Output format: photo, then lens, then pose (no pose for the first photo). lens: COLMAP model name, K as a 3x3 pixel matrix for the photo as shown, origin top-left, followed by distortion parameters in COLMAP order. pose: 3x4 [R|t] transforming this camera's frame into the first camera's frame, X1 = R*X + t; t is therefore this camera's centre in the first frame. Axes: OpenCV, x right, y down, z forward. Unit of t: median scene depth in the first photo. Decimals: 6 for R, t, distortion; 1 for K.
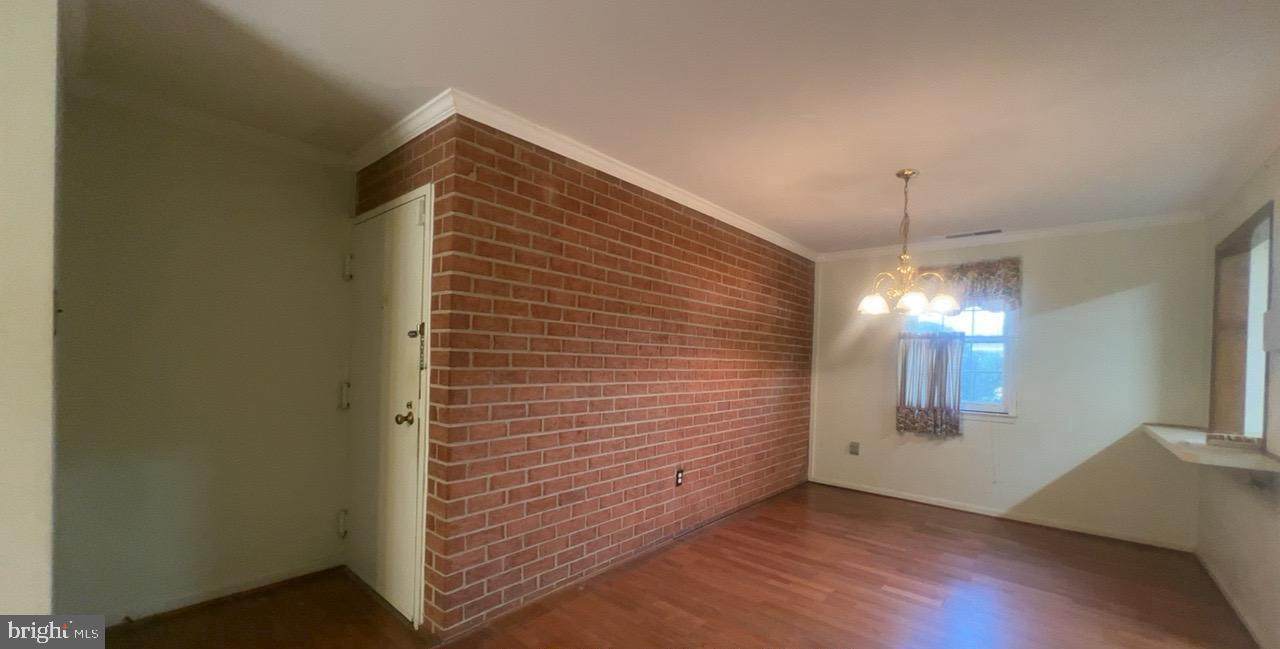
lens RADIAL K [[486.3, 0, 638.7], [0, 486.3, 359.3], [0, 0, 1]] dist [0.000421, 0.000052]
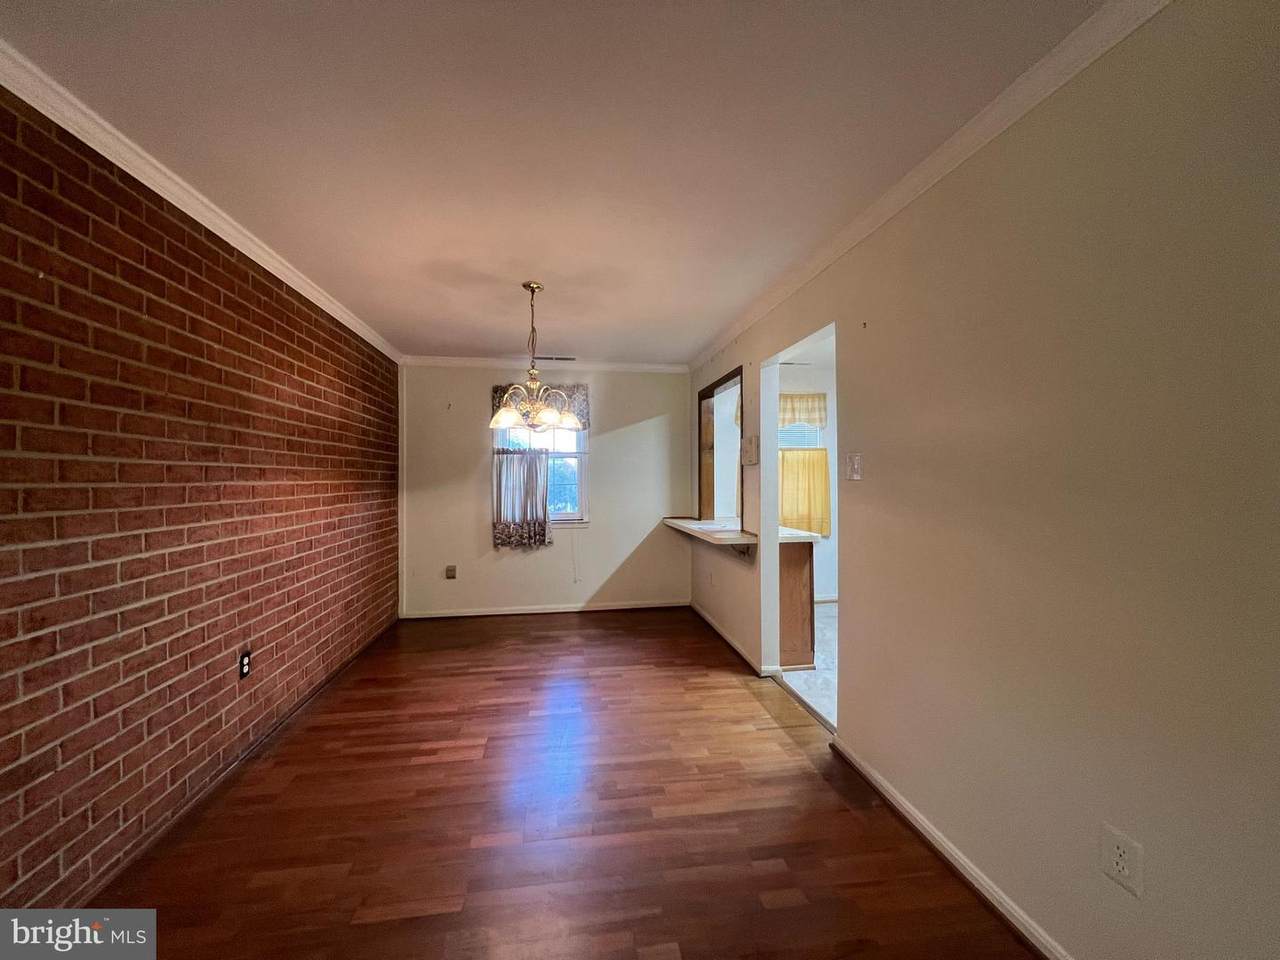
lens RADIAL K [[511.1, 0, 640.0], [0, 511.1, 480.0], [0, 0, 1]] dist [-0.000944, 0.000159]
pose [[0.647884, -0.034213, 0.760970, -0.089781], [0.025060, 0.999407, 0.023597, -0.009704], [-0.761327, 0.003782, 0.648357, 0.146427]]
